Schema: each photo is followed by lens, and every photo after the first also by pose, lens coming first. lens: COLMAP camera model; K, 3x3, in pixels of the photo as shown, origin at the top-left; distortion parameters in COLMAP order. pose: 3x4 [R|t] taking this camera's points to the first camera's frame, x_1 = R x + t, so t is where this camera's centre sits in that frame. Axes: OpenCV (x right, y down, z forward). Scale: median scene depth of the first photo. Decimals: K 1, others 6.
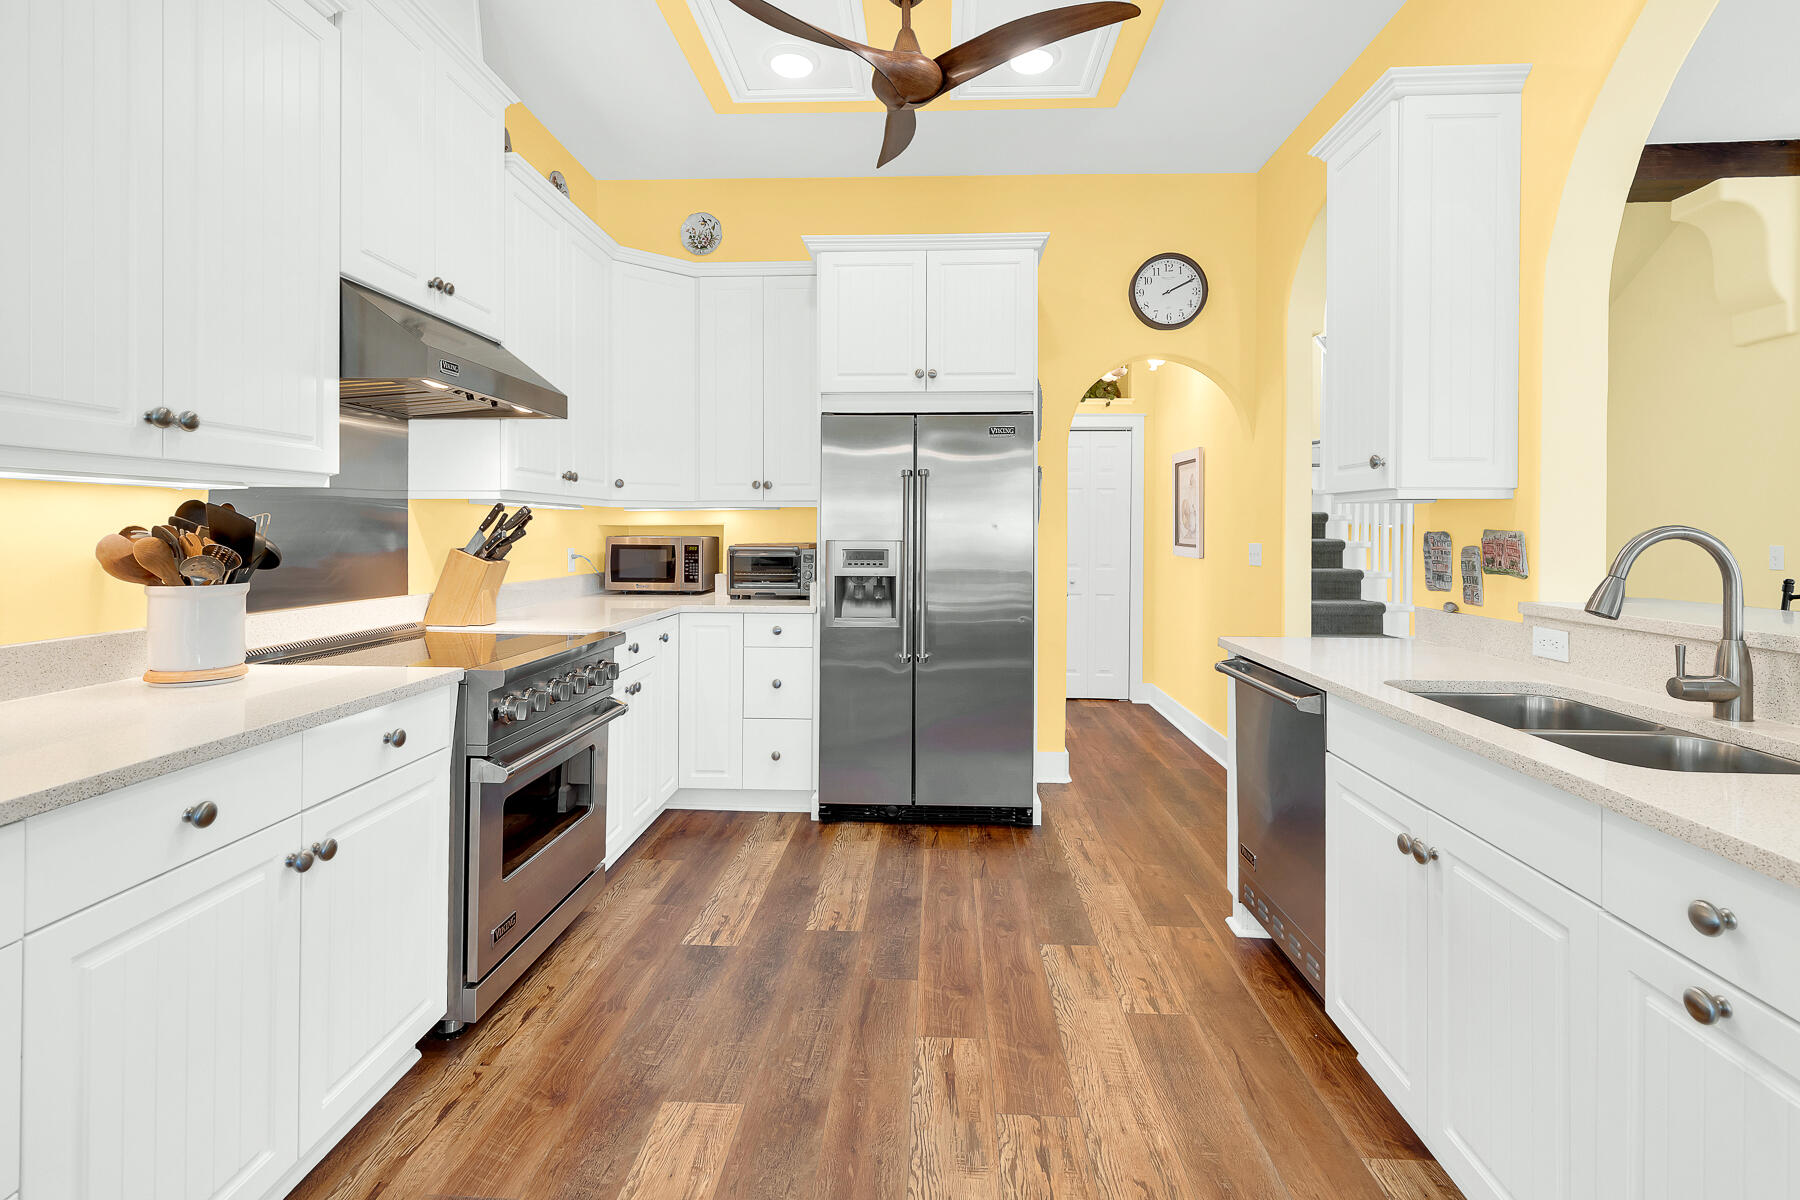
lens RADIAL K [[848.5, 0, 905.5], [0, 848.5, 561.7], [0, 0, 1]] dist [0.020117, -0.000004]
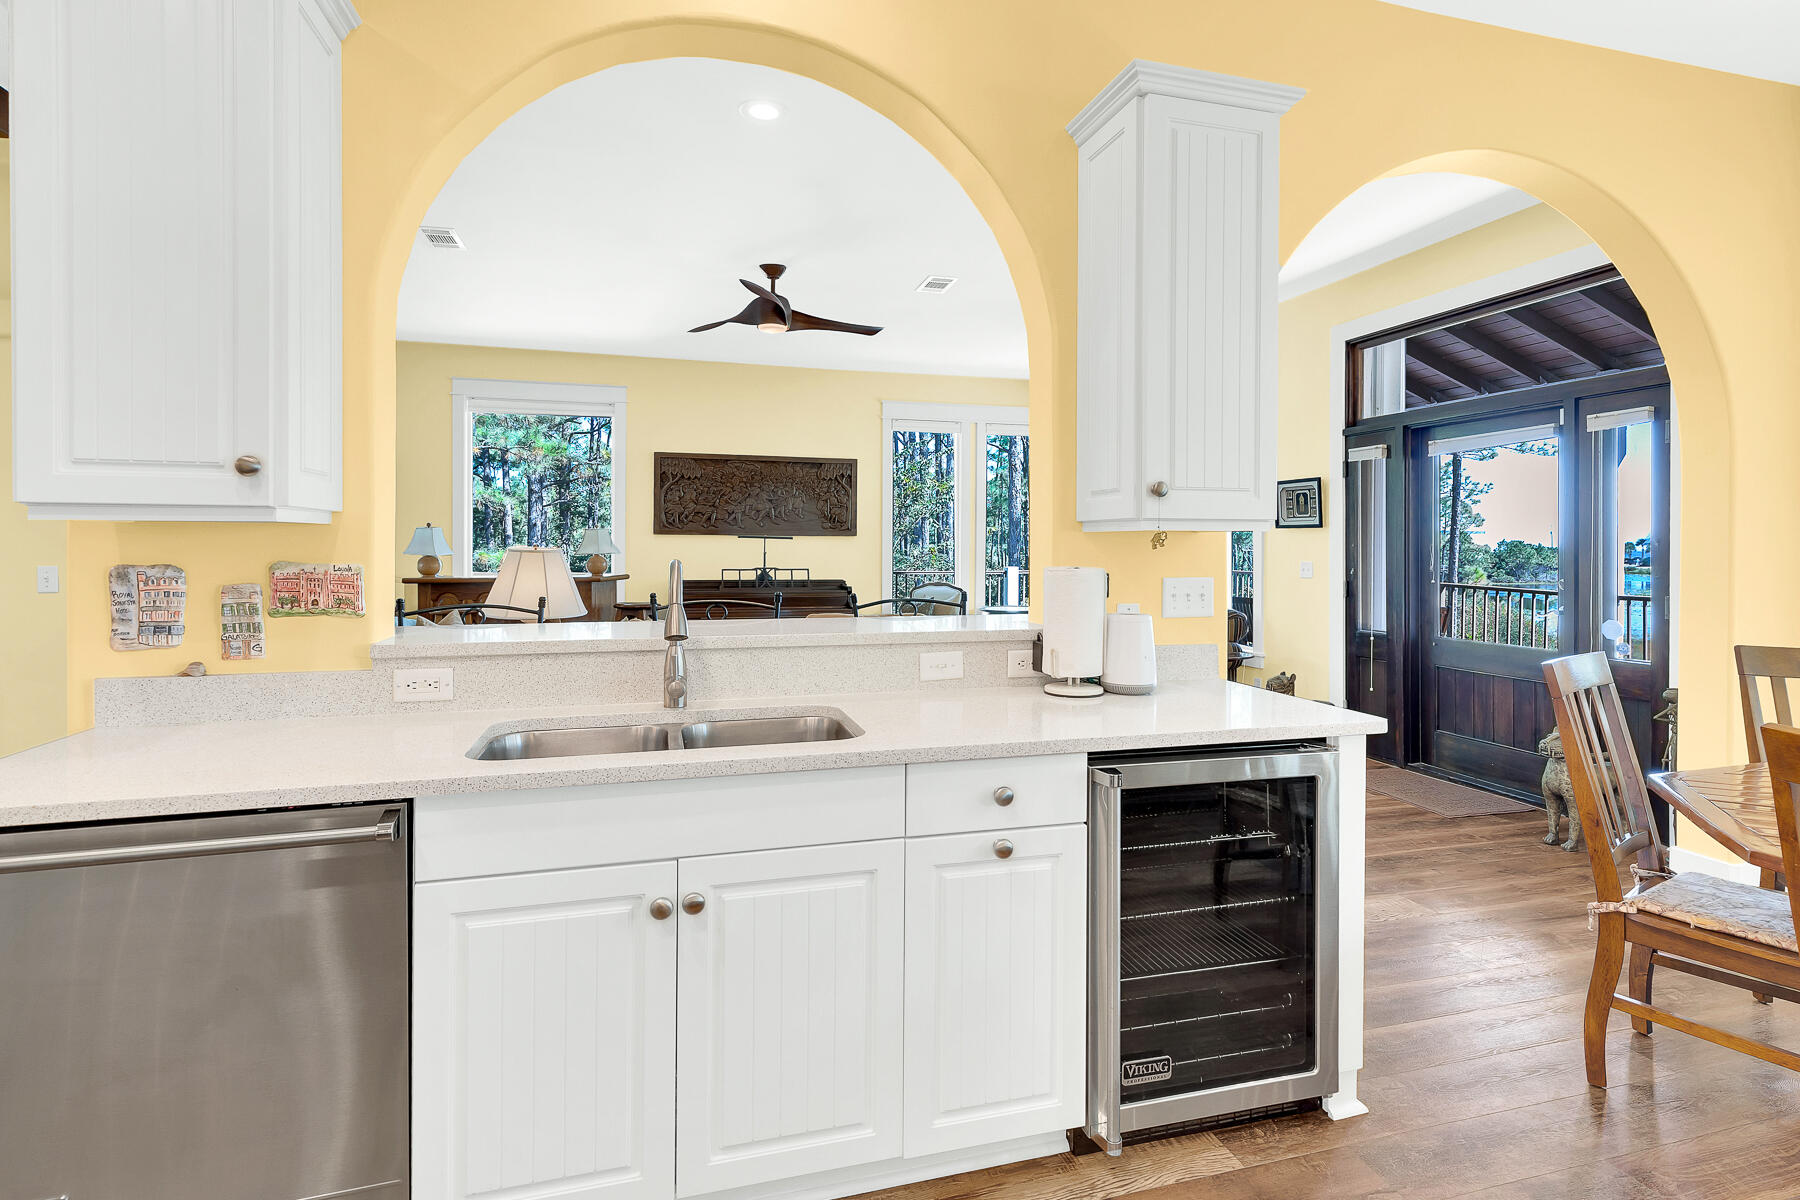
lens RADIAL K [[857.4, 0, 888.3], [0, 857.4, 537.0], [0, 0, 1]] dist [0.018891, -0.000144]
pose [[-0.308765, 0.001791, 0.951137, -0.251018], [0.028489, 0.999567, 0.007366, -0.049090], [-0.950712, 0.029371, -0.308682, 0.698743]]
